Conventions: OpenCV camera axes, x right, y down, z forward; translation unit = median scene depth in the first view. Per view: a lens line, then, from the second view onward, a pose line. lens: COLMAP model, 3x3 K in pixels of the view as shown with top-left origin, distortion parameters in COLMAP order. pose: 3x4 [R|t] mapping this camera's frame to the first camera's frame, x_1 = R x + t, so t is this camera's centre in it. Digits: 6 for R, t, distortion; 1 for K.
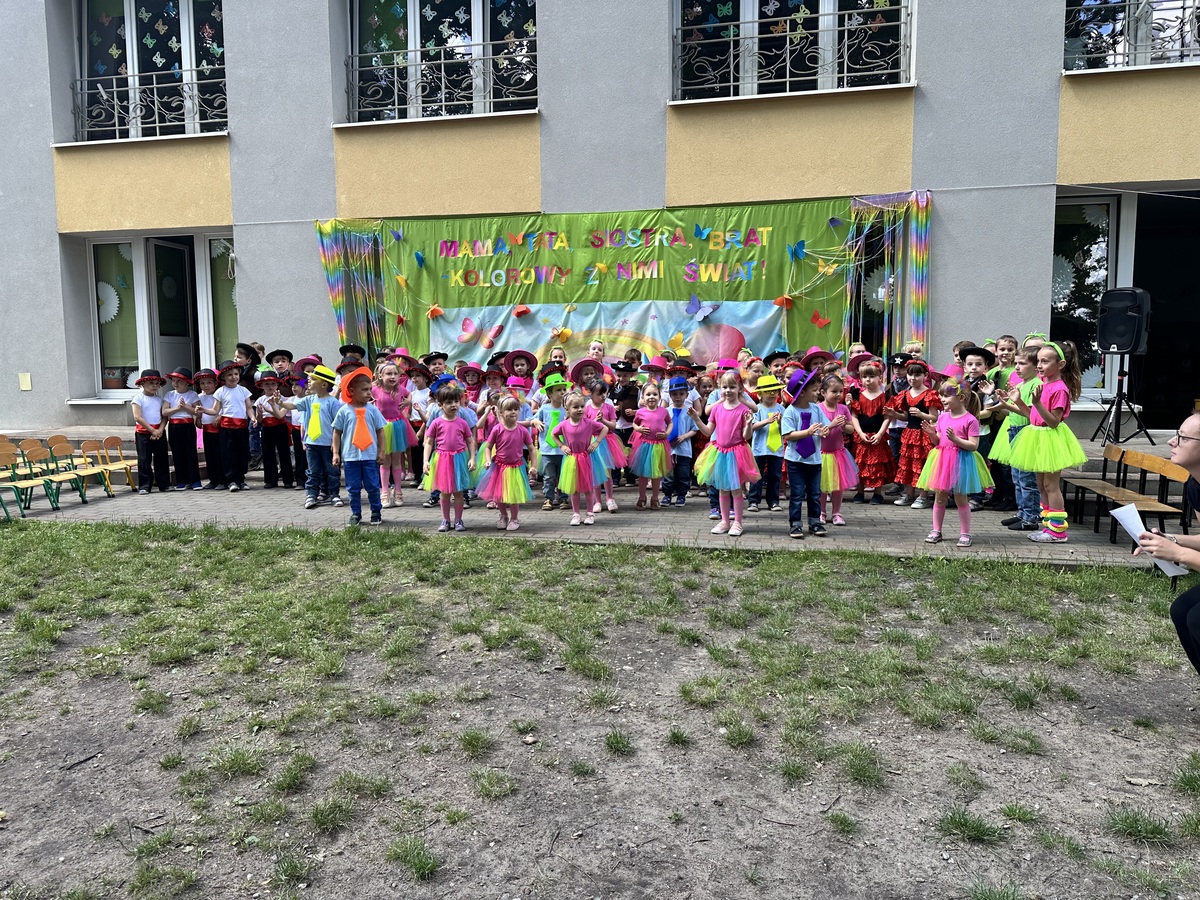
lens RADIAL K [[830.8, 0, 592.2], [0, 830.8, 449.8], [0, 0, 1]] dist [0.044691, -0.052797]
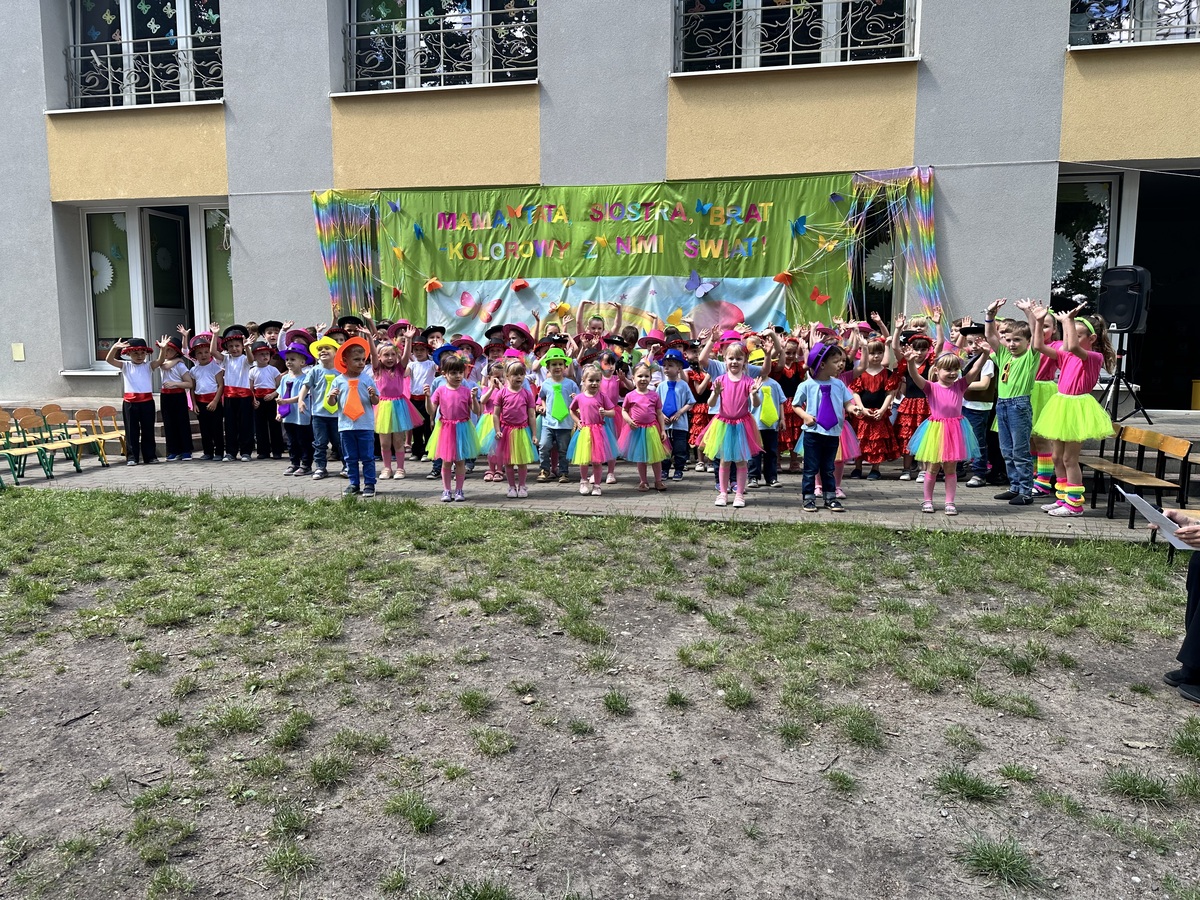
lens RADIAL K [[829.6, 0, 592.3], [0, 829.6, 449.0], [0, 0, 1]] dist [0.051807, -0.063025]
pose [[0.999940, 0.009104, 0.006108, -0.004107], [-0.009217, 0.999782, 0.018752, 0.016083], [-0.005936, -0.018807, 0.999806, 0.004416]]
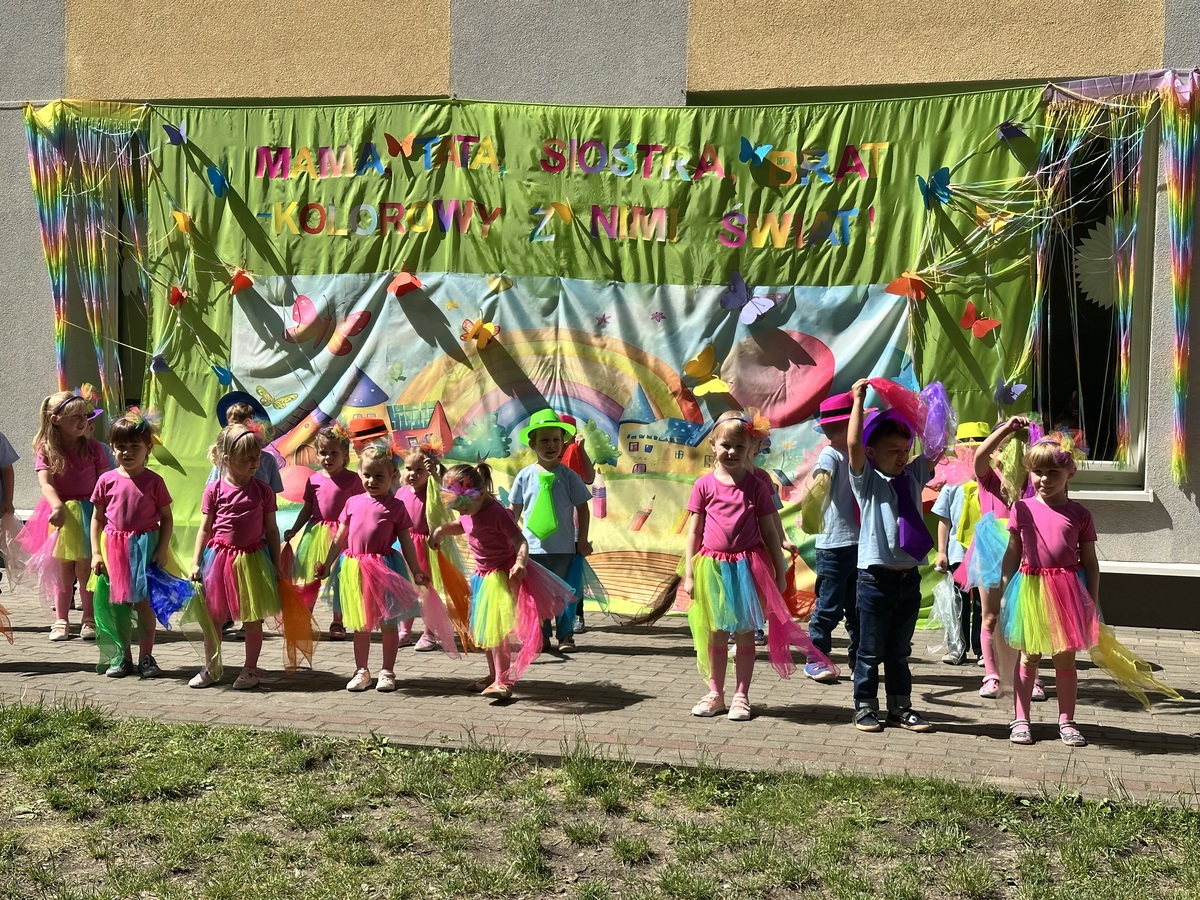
lens RADIAL K [[1655.7, 0, 629.6], [0, 1655.7, 449.8], [0, 0, 1]] dist [0.146807, -0.298189]
pose [[0.998357, 0.030475, -0.048530, 0.177175], [-0.033661, 0.997236, -0.066235, -0.003941], [0.046377, 0.067760, 0.996623, -0.015793]]
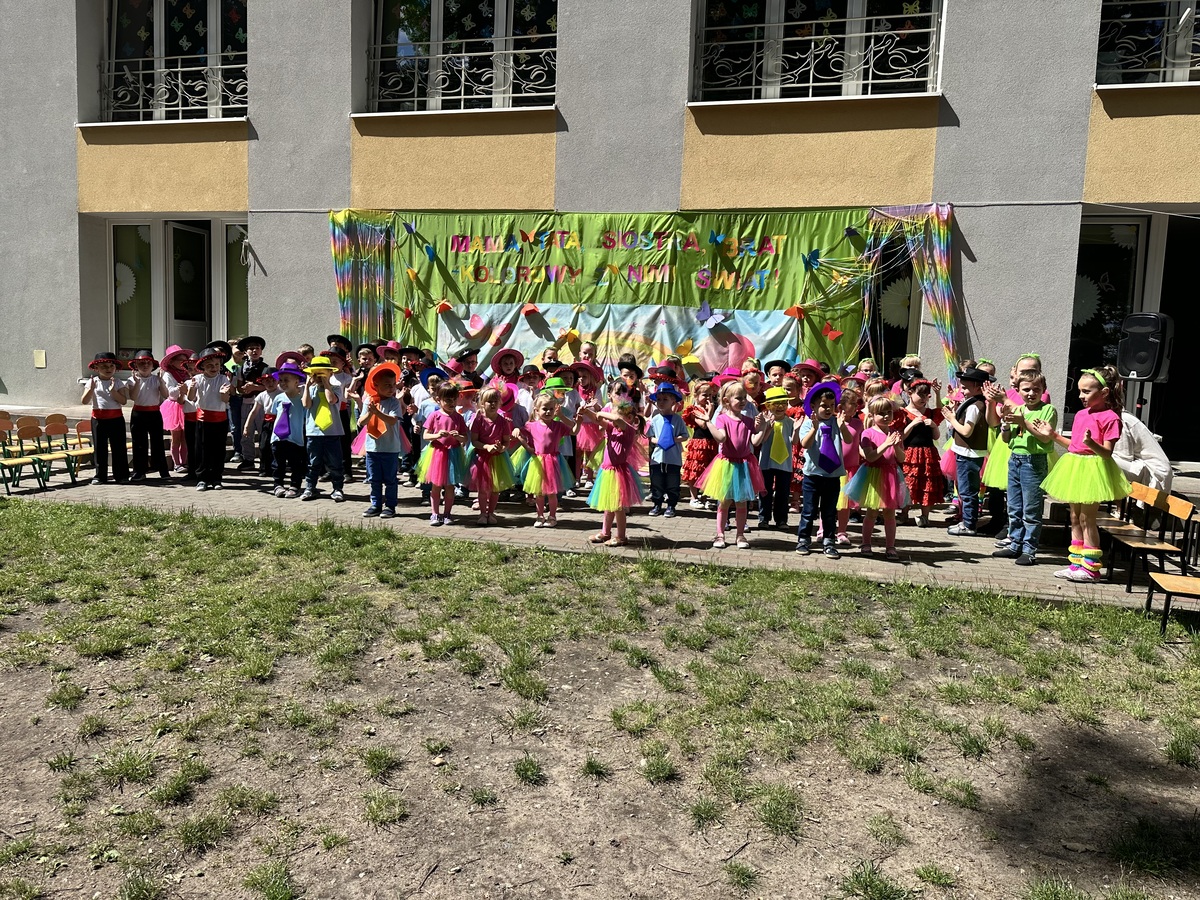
lens RADIAL K [[827.5, 0, 609.8], [0, 827.5, 451.0], [0, 0, 1]] dist [0.050046, -0.062173]
pose [[0.998407, 0.047943, -0.029739, 0.078737], [-0.047919, 0.998850, 0.001501, -0.009521], [0.029777, -0.000073, 0.999557, 0.033597]]
